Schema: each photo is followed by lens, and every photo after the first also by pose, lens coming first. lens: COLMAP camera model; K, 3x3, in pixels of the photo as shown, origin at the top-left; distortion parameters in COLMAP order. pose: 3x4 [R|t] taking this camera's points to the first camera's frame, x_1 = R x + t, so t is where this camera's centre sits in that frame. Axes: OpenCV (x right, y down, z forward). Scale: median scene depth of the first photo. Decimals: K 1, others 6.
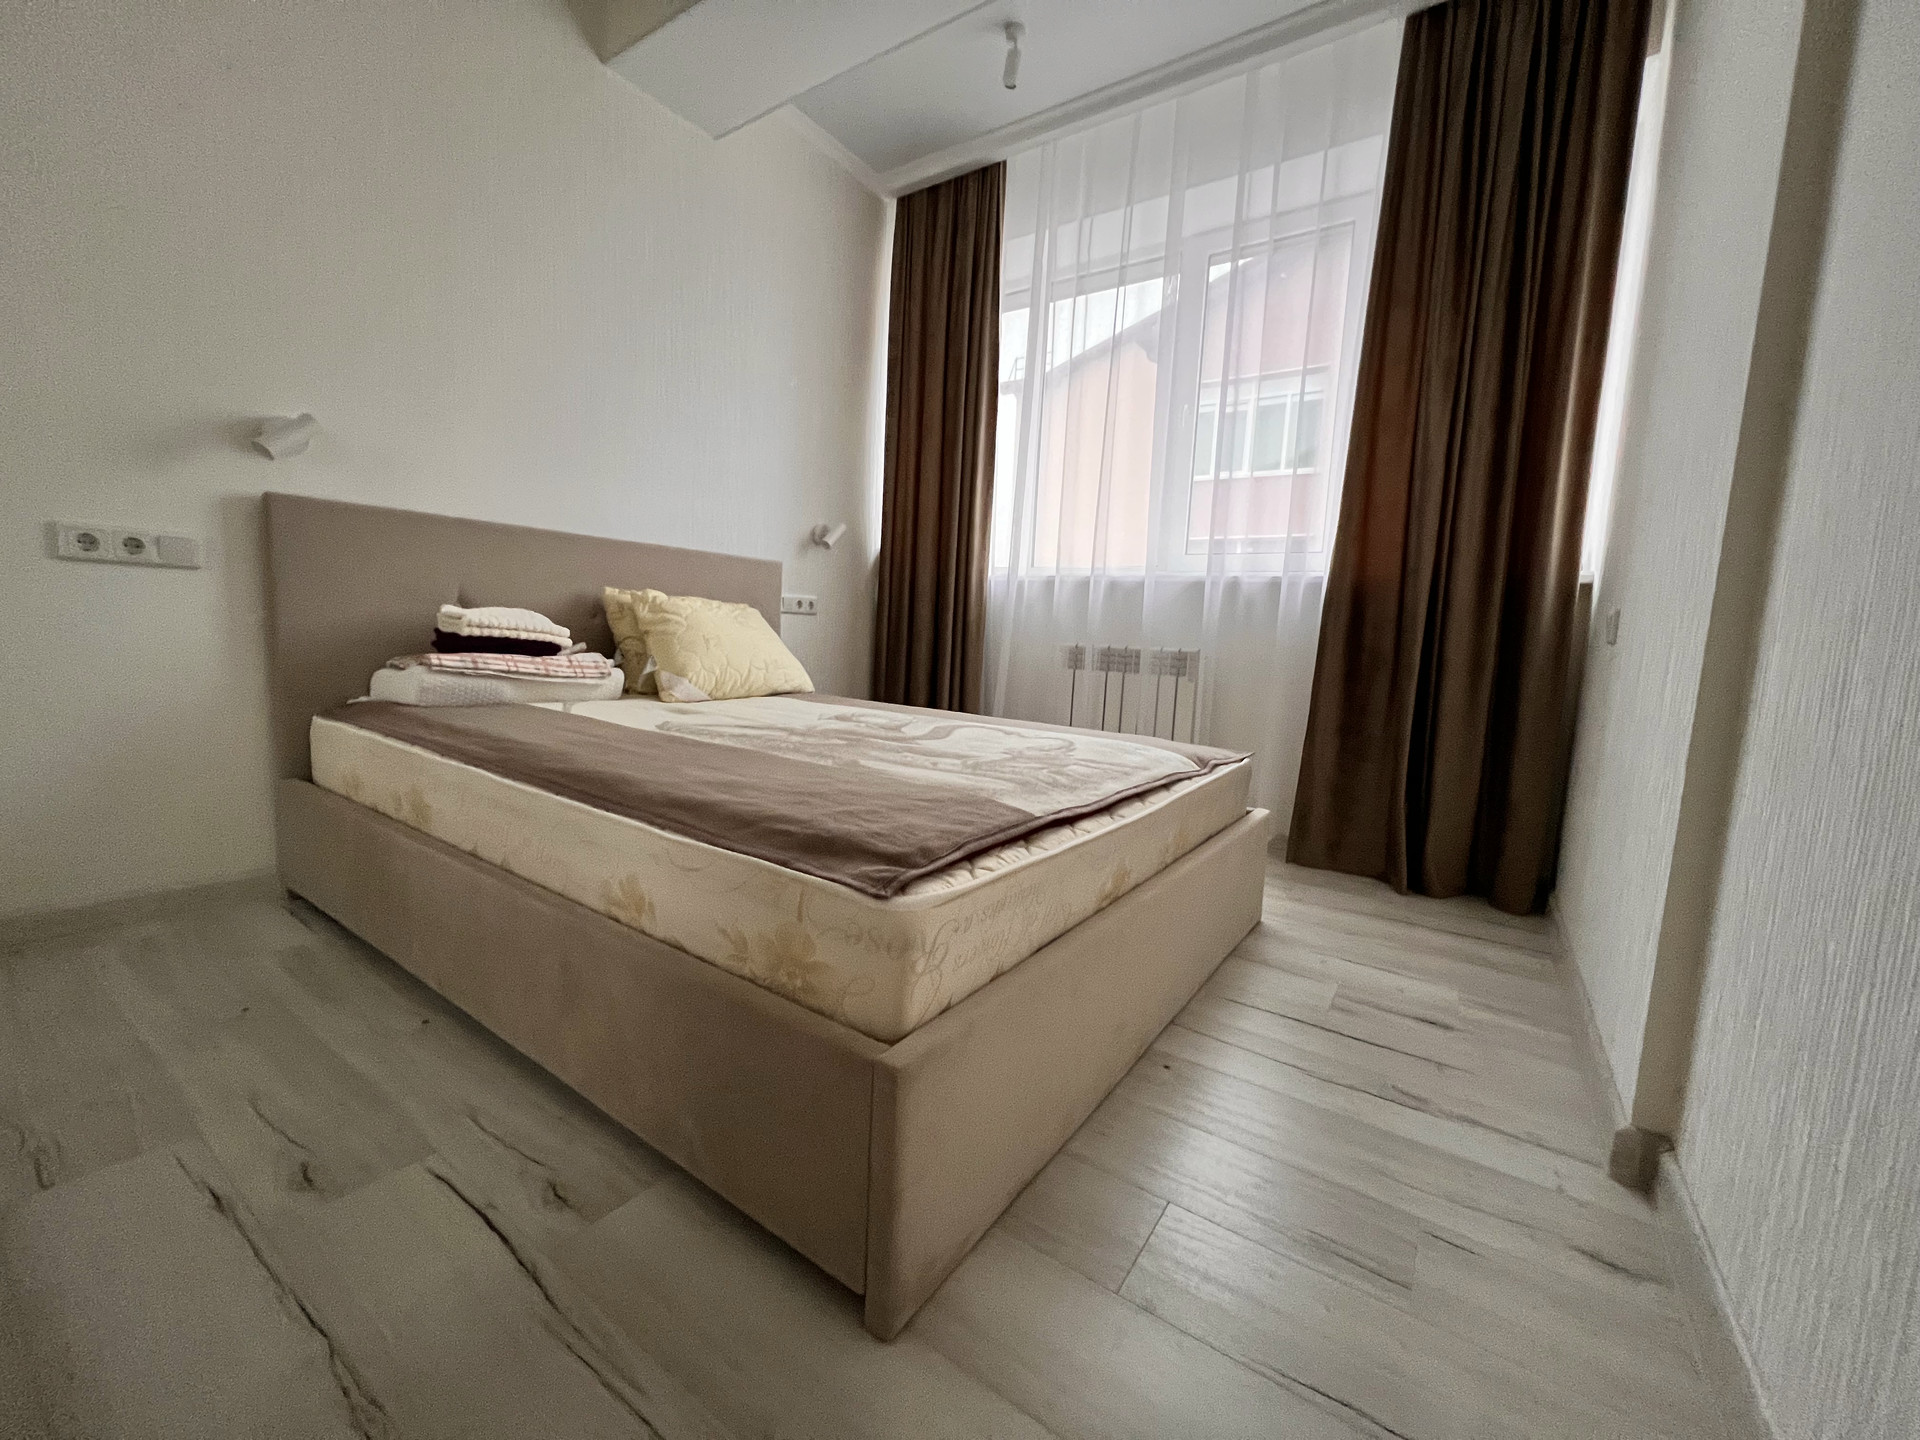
lens RADIAL K [[765.8, 0, 959.6], [0, 765.8, 712.6], [0, 0, 1]] dist [-0.012445, -0.000110]
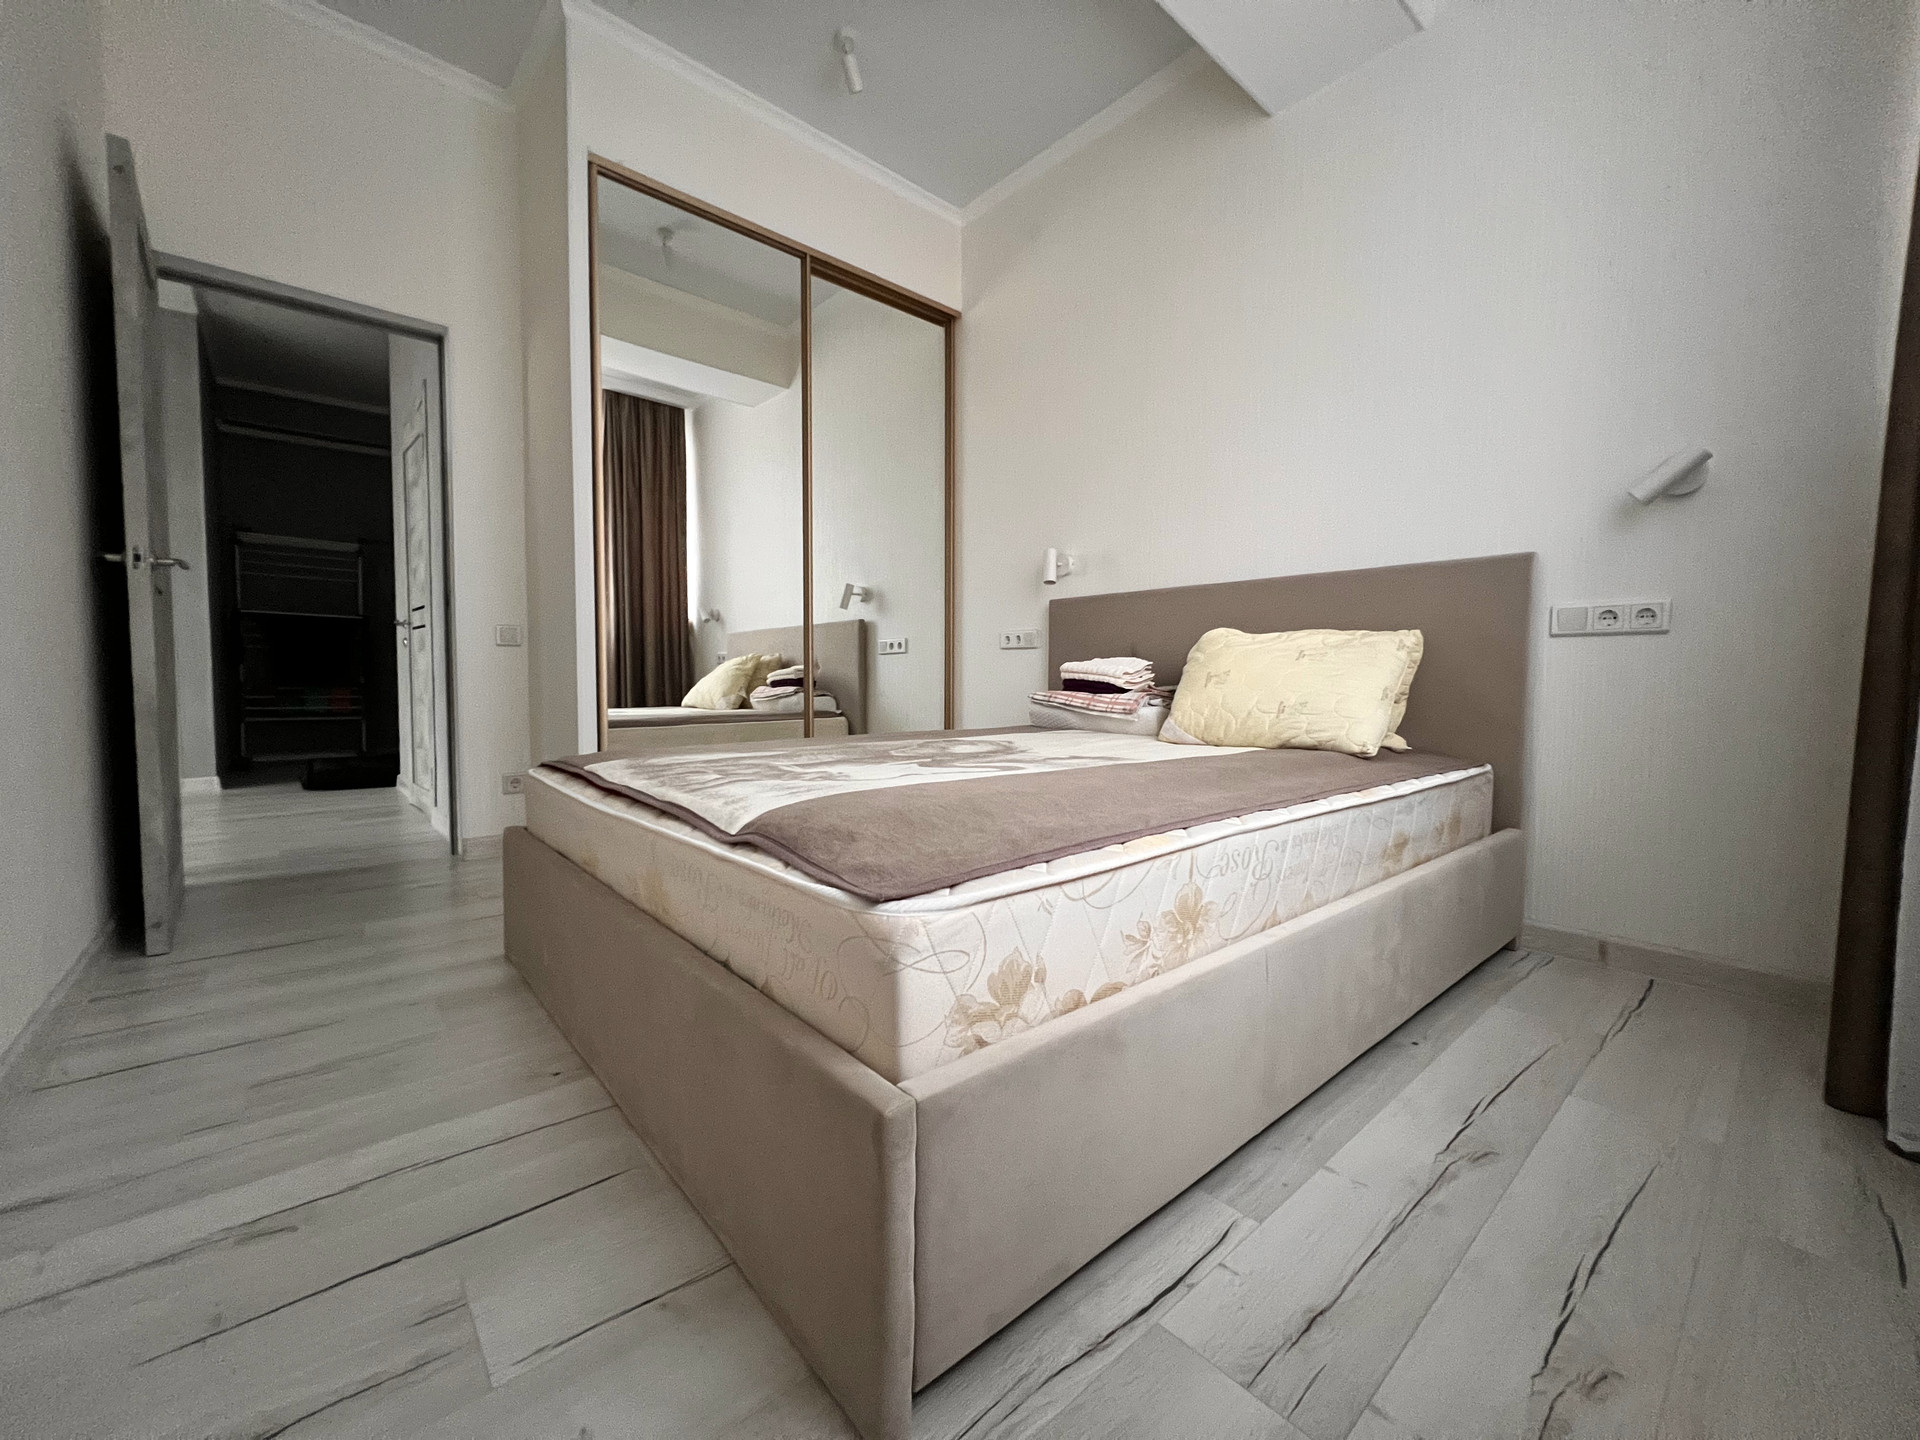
lens RADIAL K [[765.8, 0, 962.7], [0, 765.8, 721.5], [0, 0, 1]] dist [-0.012445, -0.000110]
pose [[-0.254134, -0.000558, -0.967169, 0.711107], [-0.118772, 0.992449, 0.030636, -0.042076], [0.959849, 0.122658, -0.252281, 1.116260]]
